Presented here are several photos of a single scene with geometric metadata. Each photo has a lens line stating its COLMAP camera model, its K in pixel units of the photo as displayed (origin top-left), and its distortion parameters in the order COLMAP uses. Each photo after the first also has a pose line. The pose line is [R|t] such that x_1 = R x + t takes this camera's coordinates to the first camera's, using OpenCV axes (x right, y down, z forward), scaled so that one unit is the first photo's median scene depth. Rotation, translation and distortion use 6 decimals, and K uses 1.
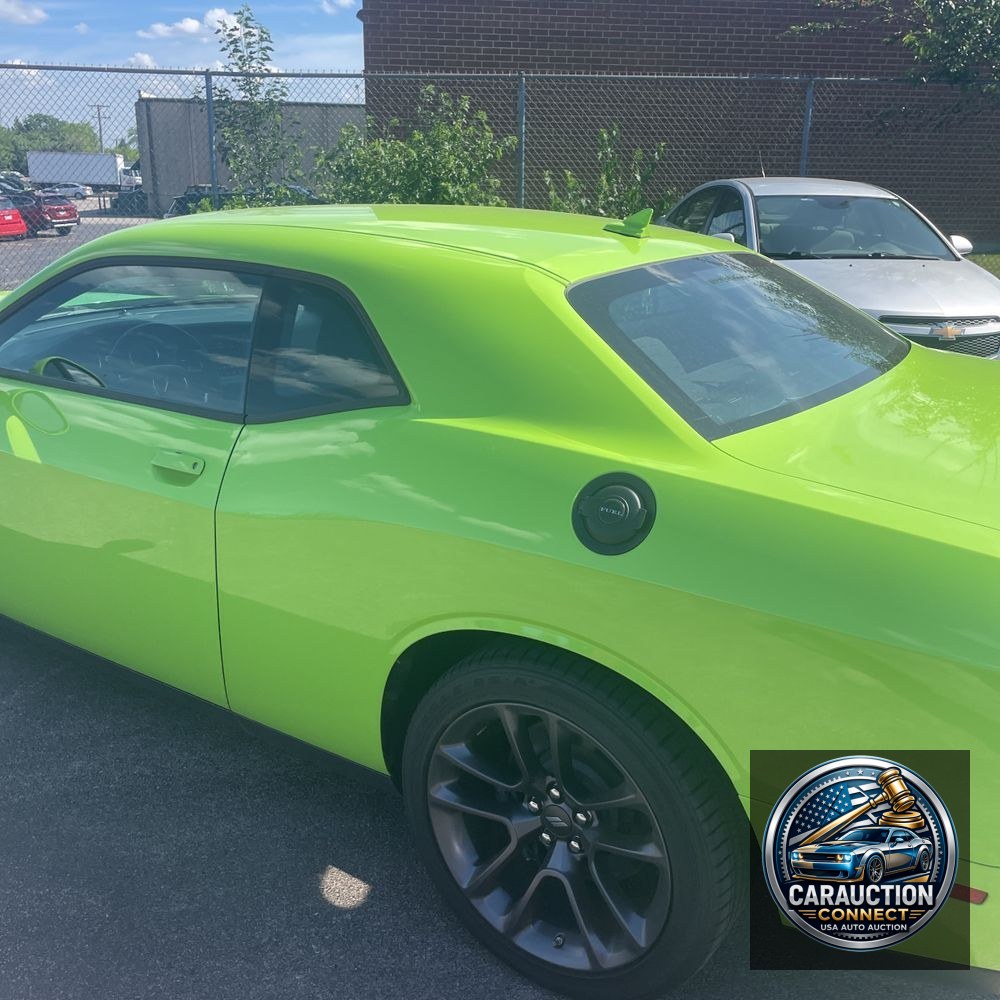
lens RADIAL K [[1025.7, 0, 497.9], [0, 1025.7, 500.6], [0, 0, 1]] dist [0.009639, 0.000000]
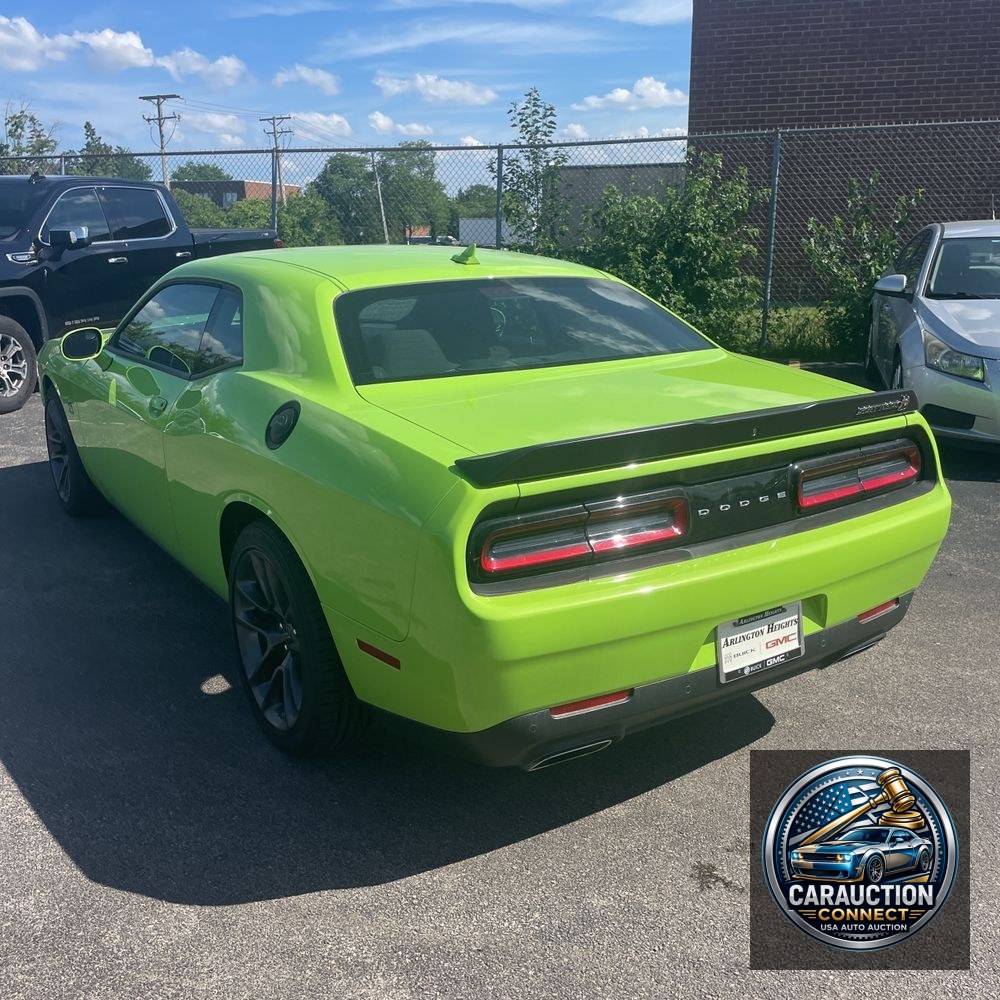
lens RADIAL K [[1025.7, 0, 505.4], [0, 1025.7, 497.7], [0, 0, 1]] dist [0.009639, 0.000000]
pose [[0.930511, 0.068389, -0.359823, 0.104817], [-0.087661, 0.995444, -0.037498, 0.016040], [0.355620, 0.066434, 0.932267, -0.038645]]
